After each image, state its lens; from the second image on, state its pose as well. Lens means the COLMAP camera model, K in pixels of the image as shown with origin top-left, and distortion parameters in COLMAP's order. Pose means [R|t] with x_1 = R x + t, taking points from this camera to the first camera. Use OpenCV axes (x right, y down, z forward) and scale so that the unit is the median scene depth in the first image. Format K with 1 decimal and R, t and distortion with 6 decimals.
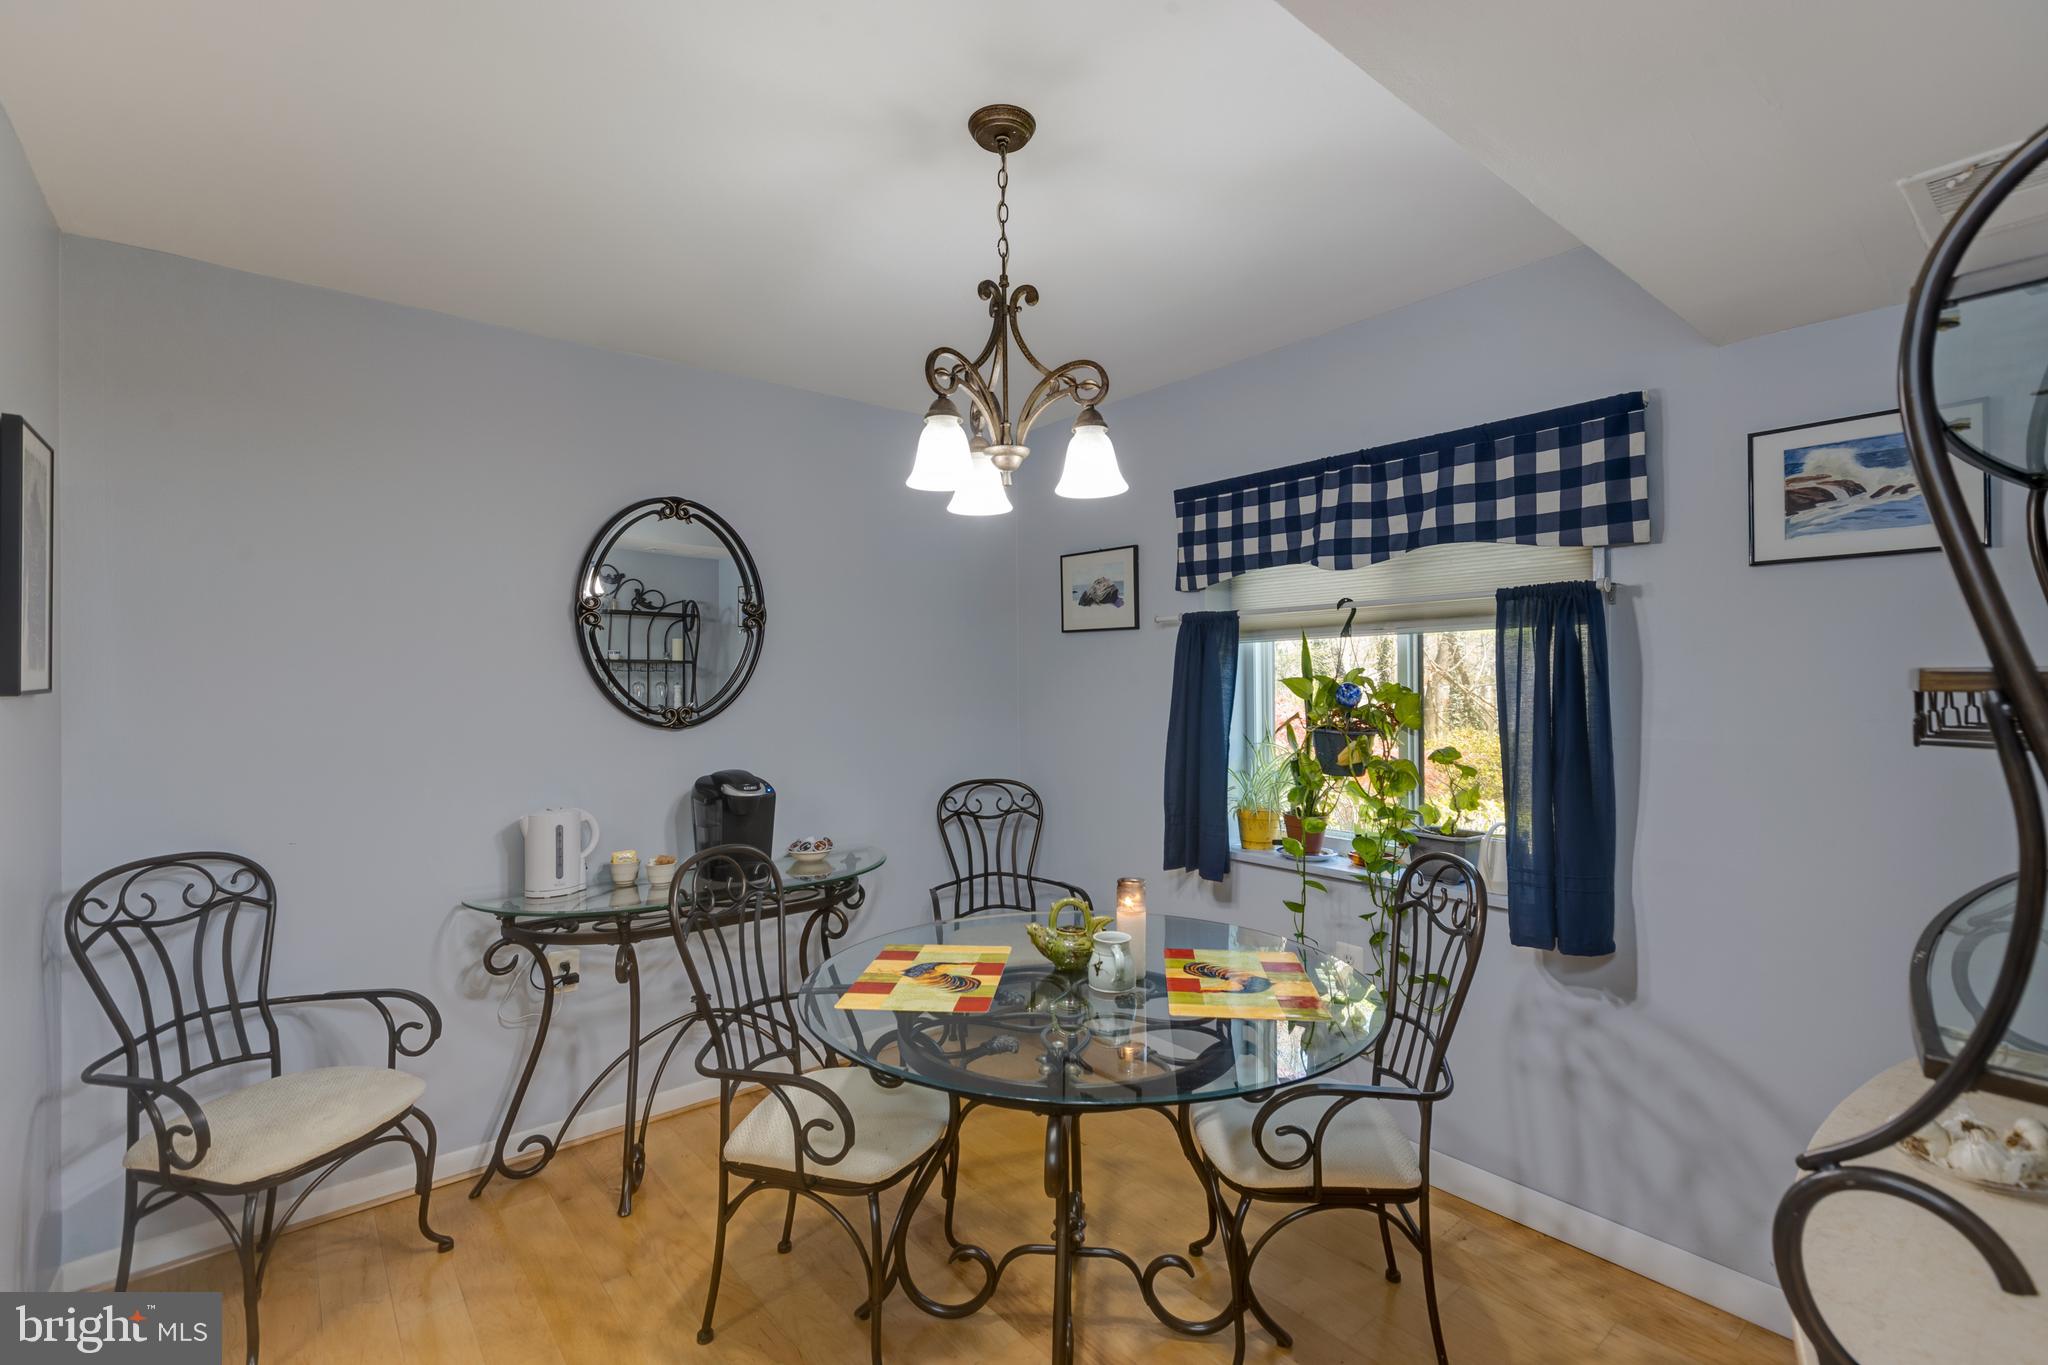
lens RADIAL K [[914.6, 0, 1030.5], [0, 914.6, 677.7], [0, 0, 1]] dist [0.001405, -0.000031]
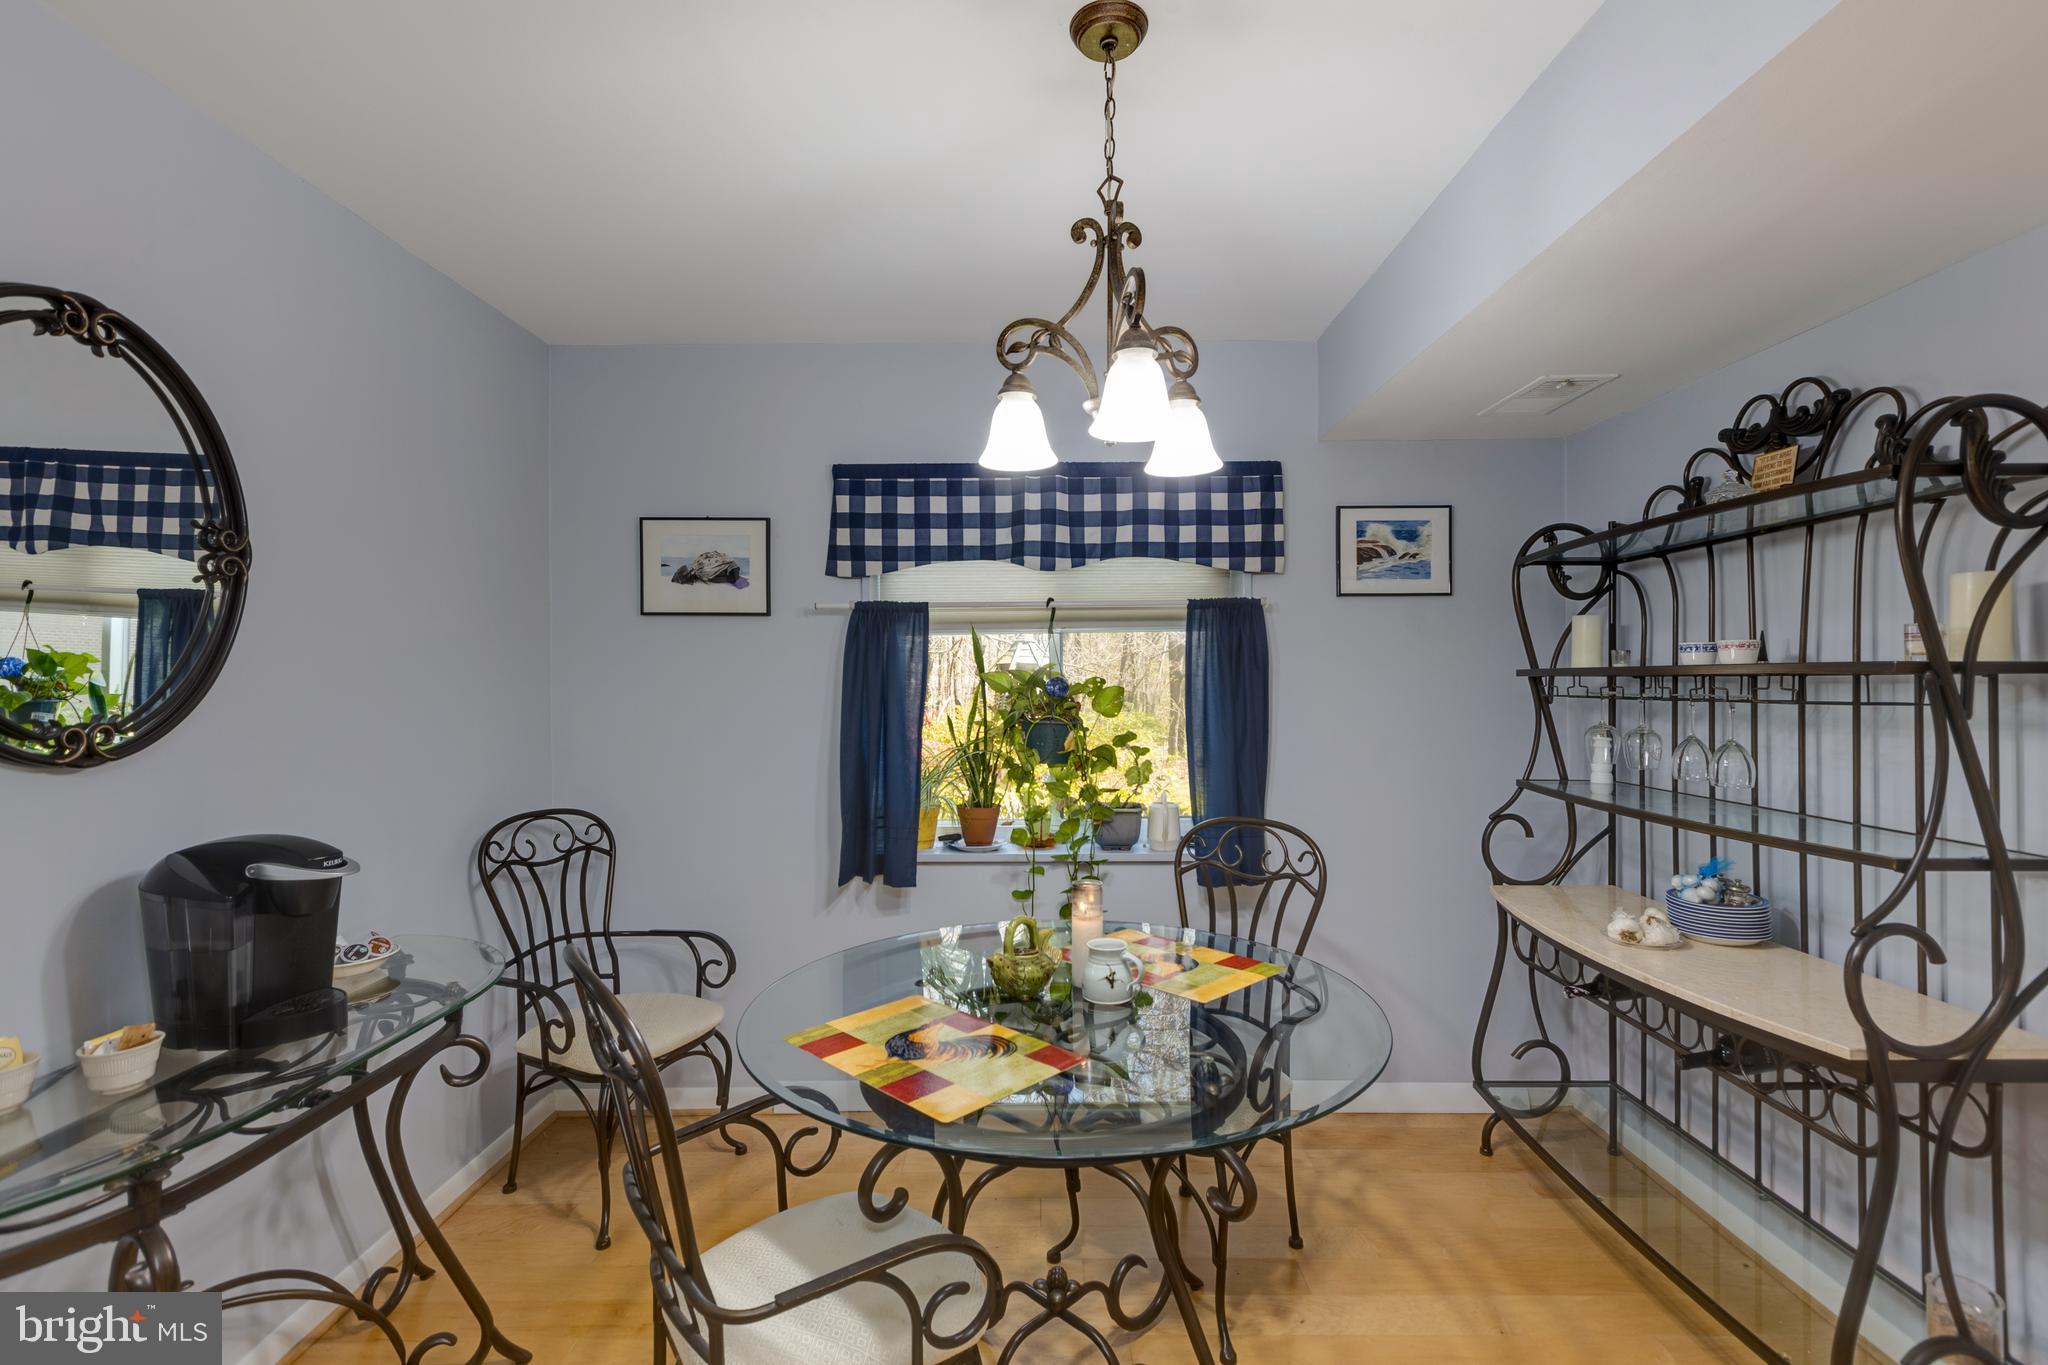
lens RADIAL K [[912.7, 0, 1023.7], [0, 912.7, 676.2], [0, 0, 1]] dist [0.001958, 0.000320]
pose [[0.646936, 0.004590, 0.762531, -0.475475], [-0.001141, 0.999987, -0.005052, 0.010001], [-0.762544, 0.002398, 0.646932, 0.322156]]
